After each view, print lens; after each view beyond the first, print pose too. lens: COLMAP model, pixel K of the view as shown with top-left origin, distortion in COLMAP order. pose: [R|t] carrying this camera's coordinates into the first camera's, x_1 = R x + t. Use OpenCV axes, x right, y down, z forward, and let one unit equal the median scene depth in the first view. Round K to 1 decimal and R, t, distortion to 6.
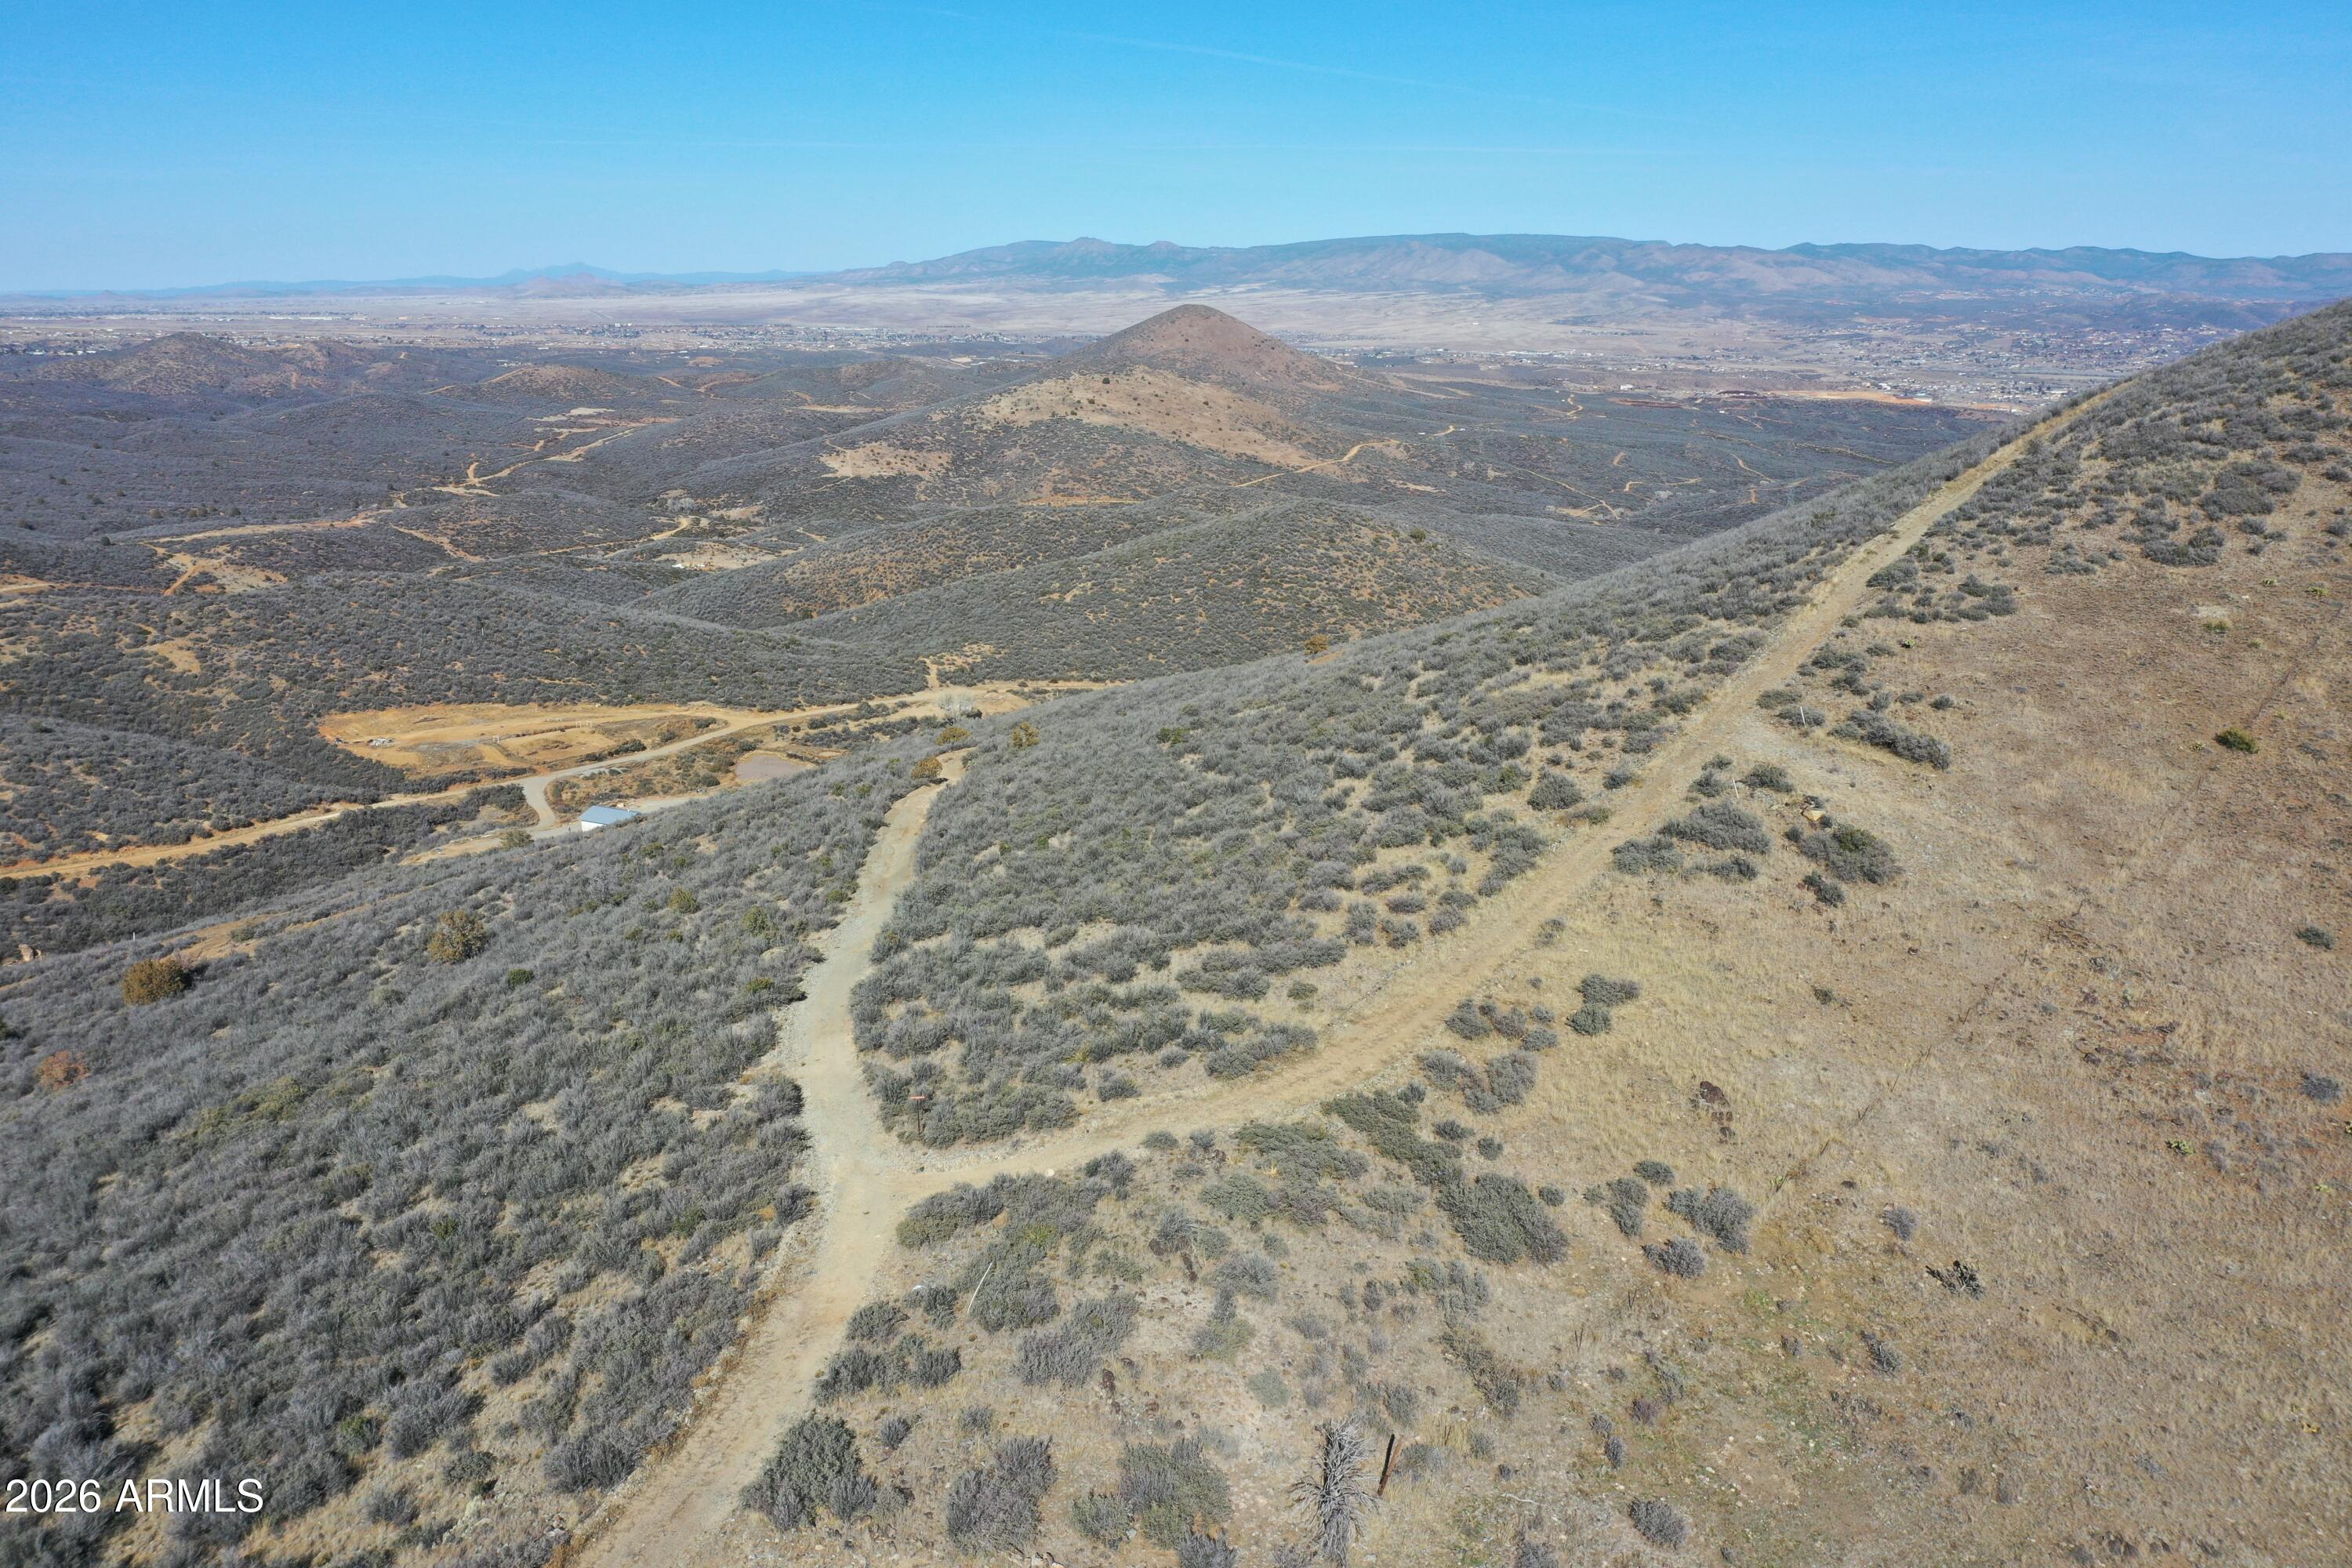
lens RADIAL K [[1846.2, 0, 1154.2], [0, 1846.2, 783.4], [0, 0, 1]] dist [-0.006048, 0.002998]
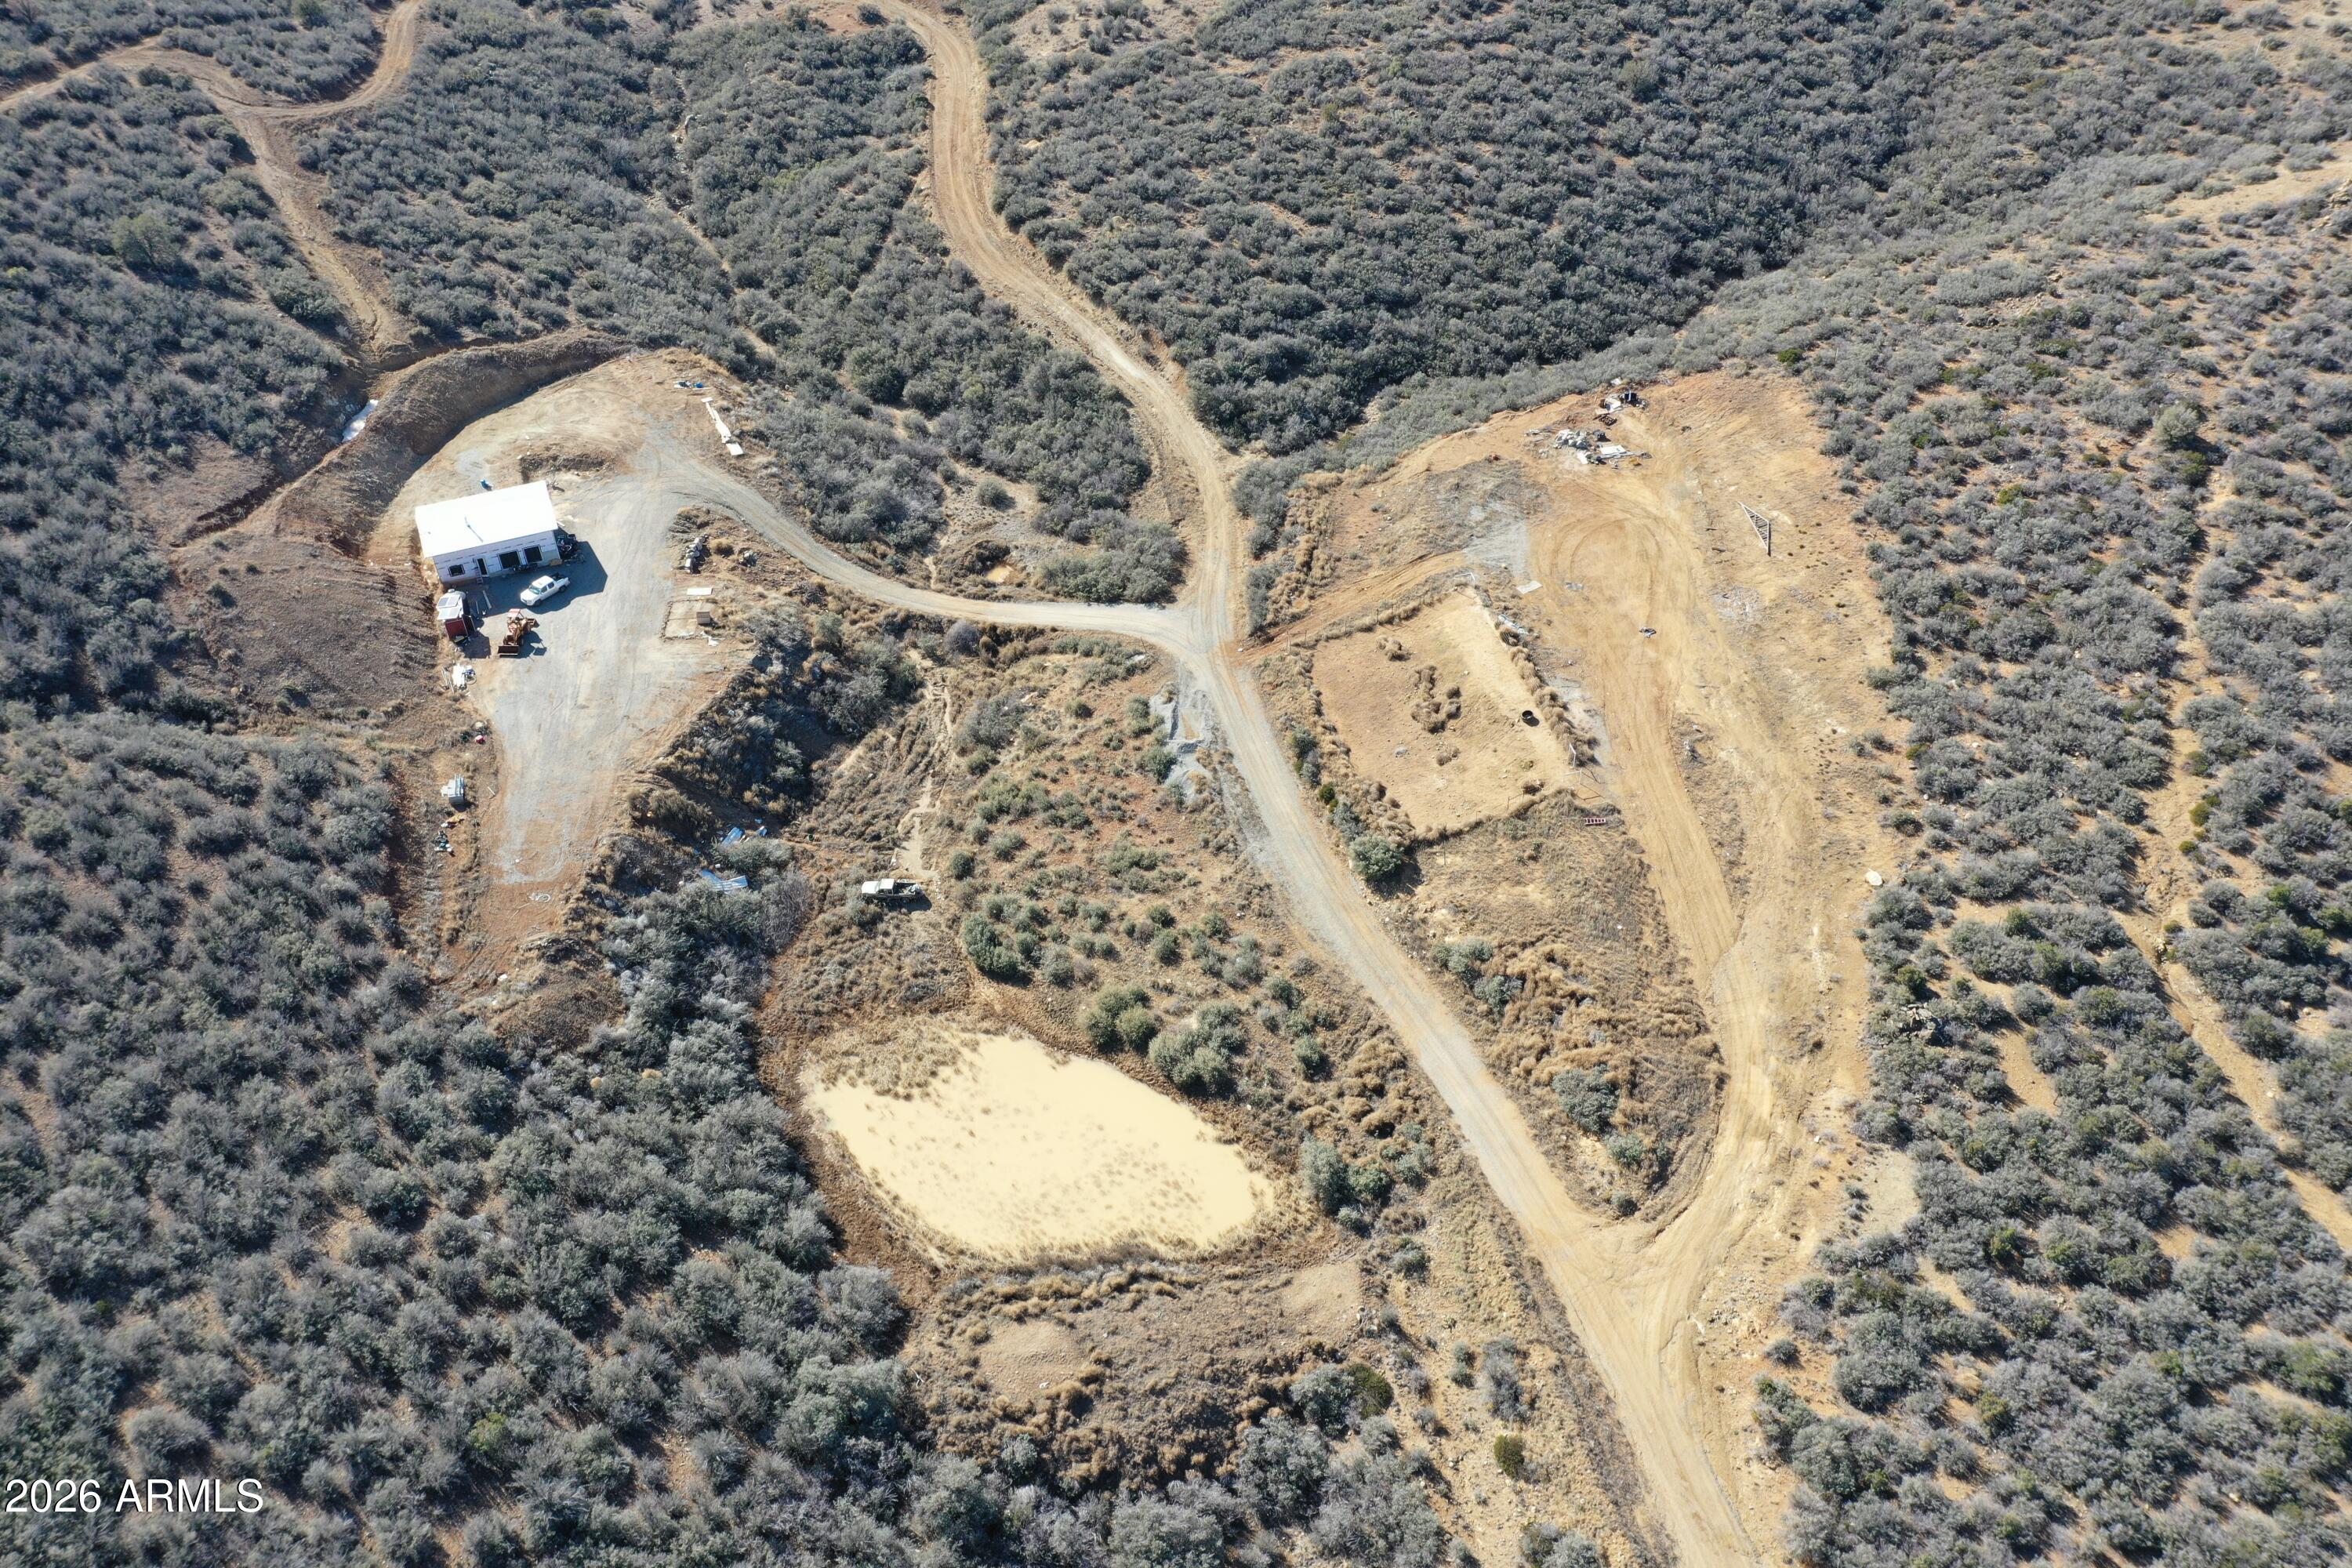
lens RADIAL K [[1846.2, 0, 1178.7], [0, 1846.2, 768.6], [0, 0, 1]] dist [-0.006048, 0.002998]
pose [[-0.649557, 0.507317, -0.566308, -0.020298], [-0.167066, 0.631396, 0.757251, -0.058738], [0.741730, 0.586488, -0.325373, 0.240299]]
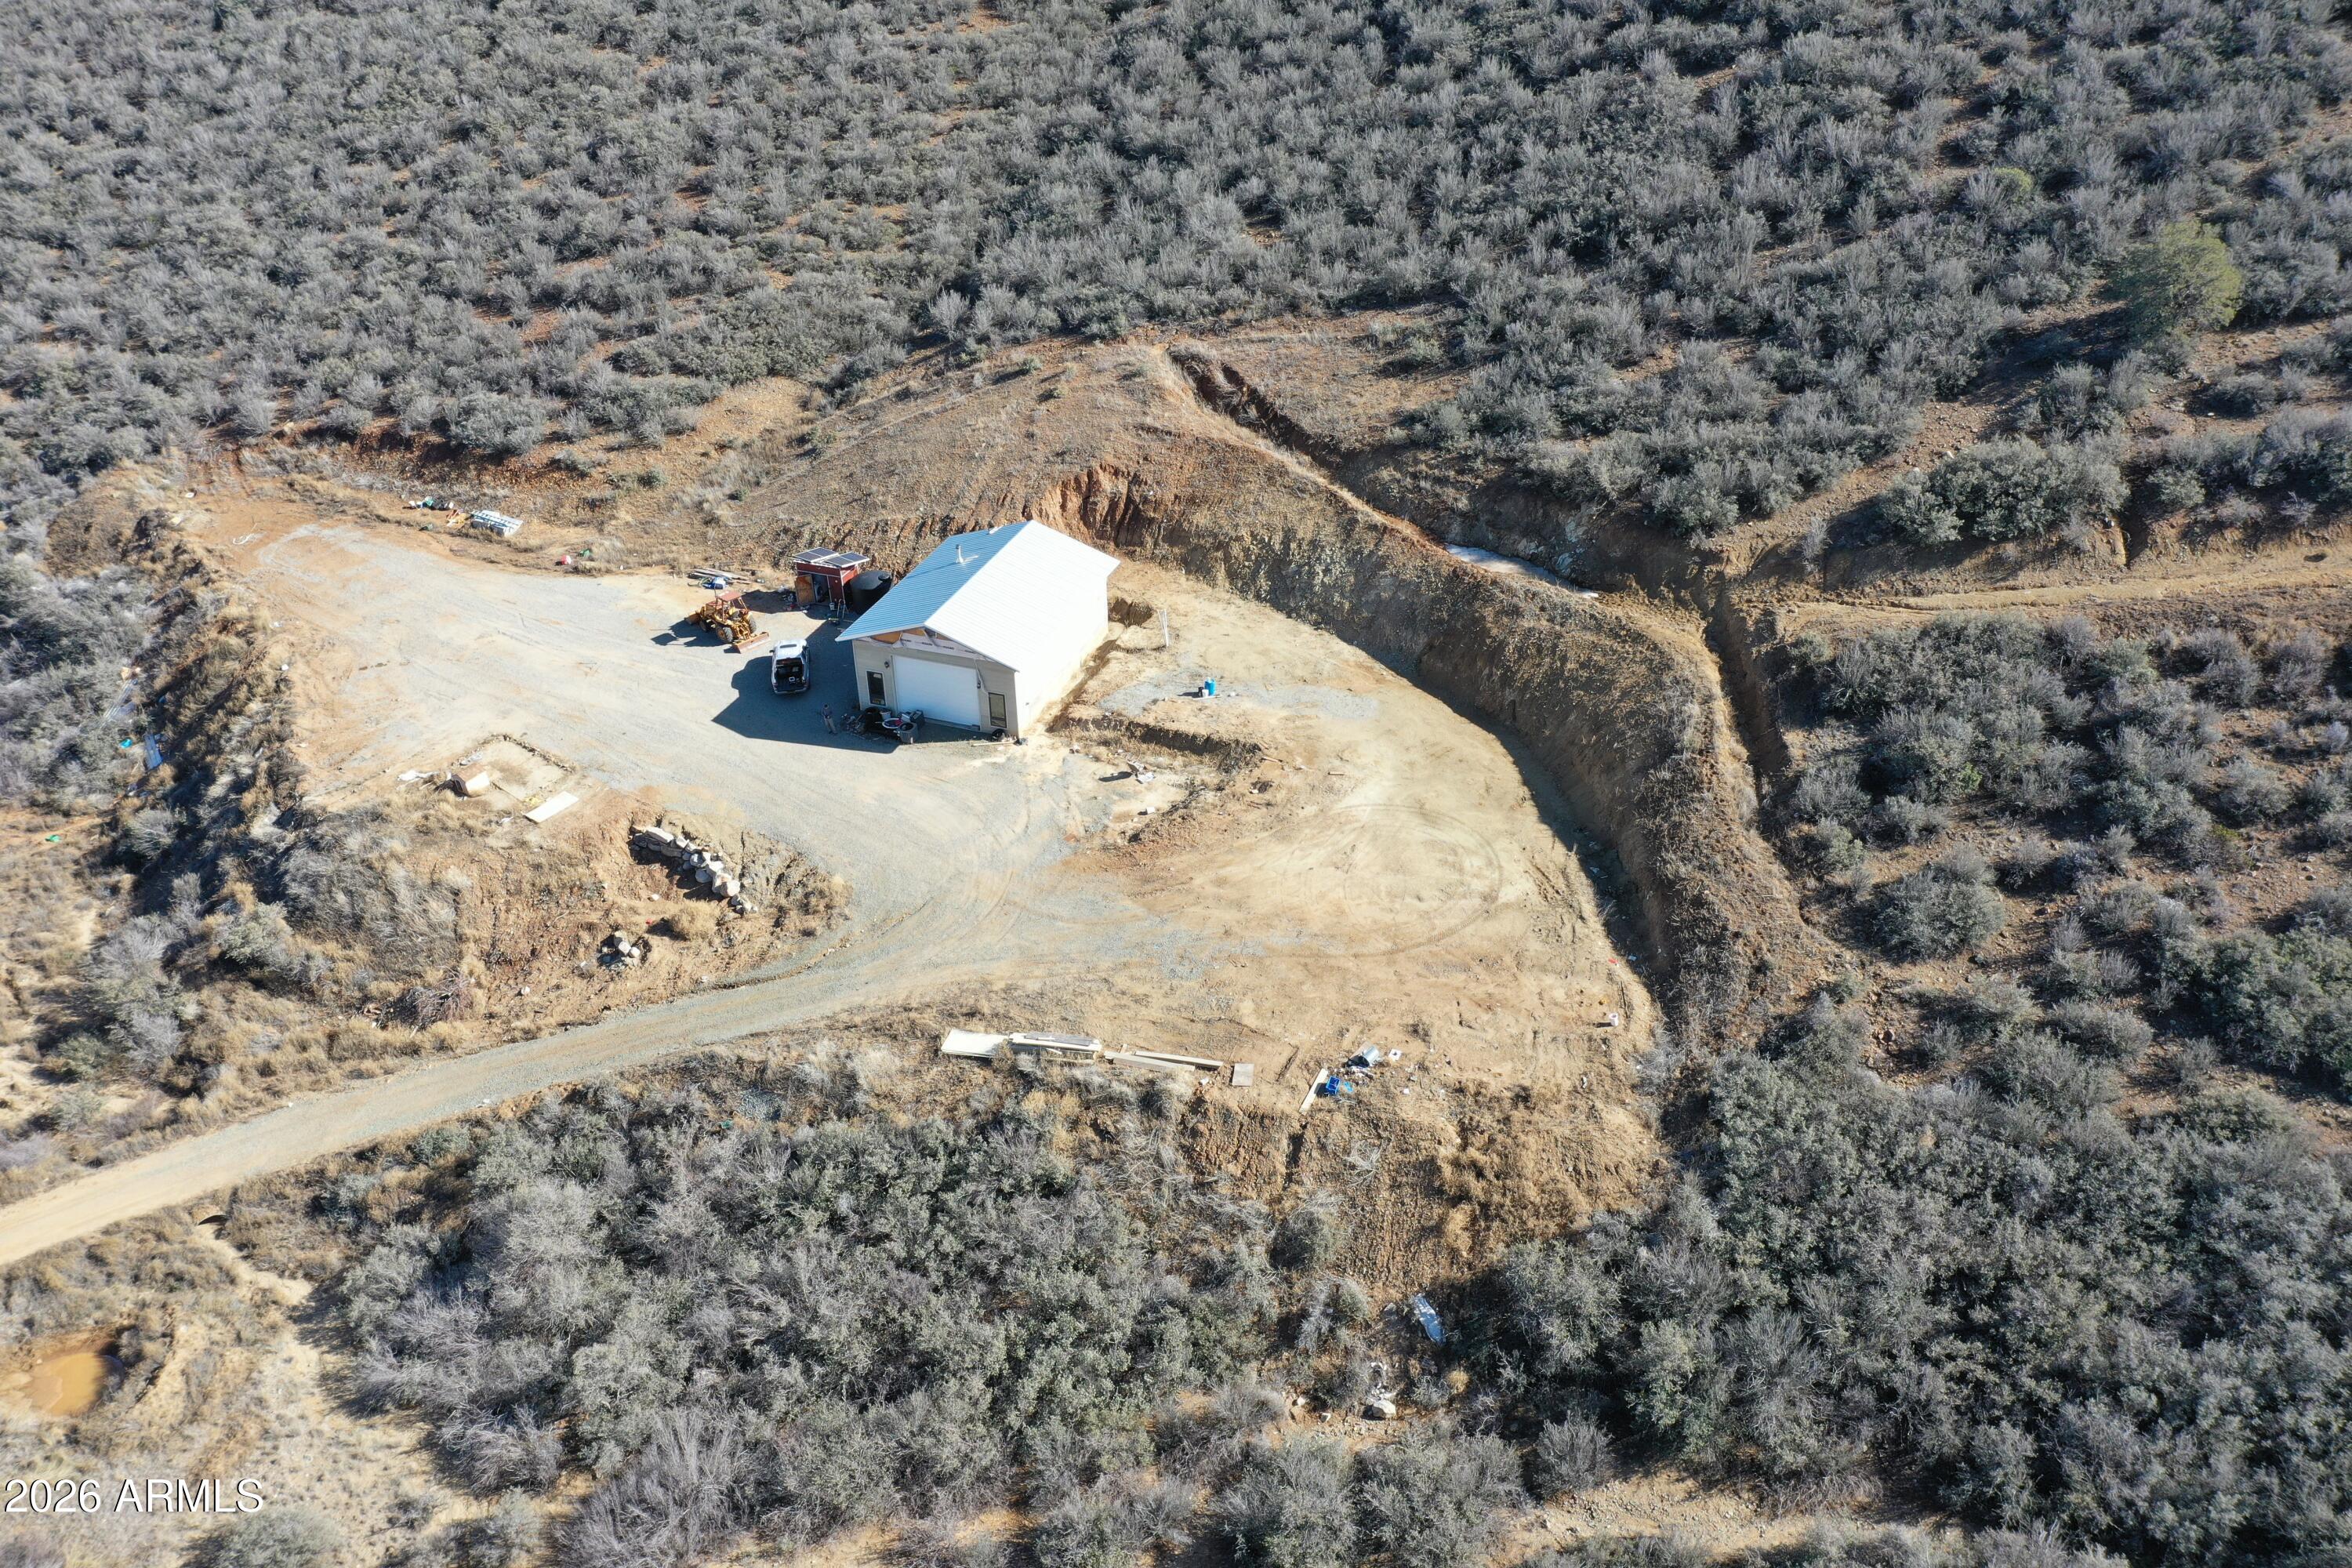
lens RADIAL K [[1846.2, 0, 1176.8], [0, 1846.2, 778.7], [0, 0, 1]] dist [-0.006048, 0.002998]
pose [[-0.121517, -0.517370, 0.847090, -0.092551], [0.276598, 0.801960, 0.529485, -0.015018], [-0.953272, 0.298645, 0.045652, 0.177596]]
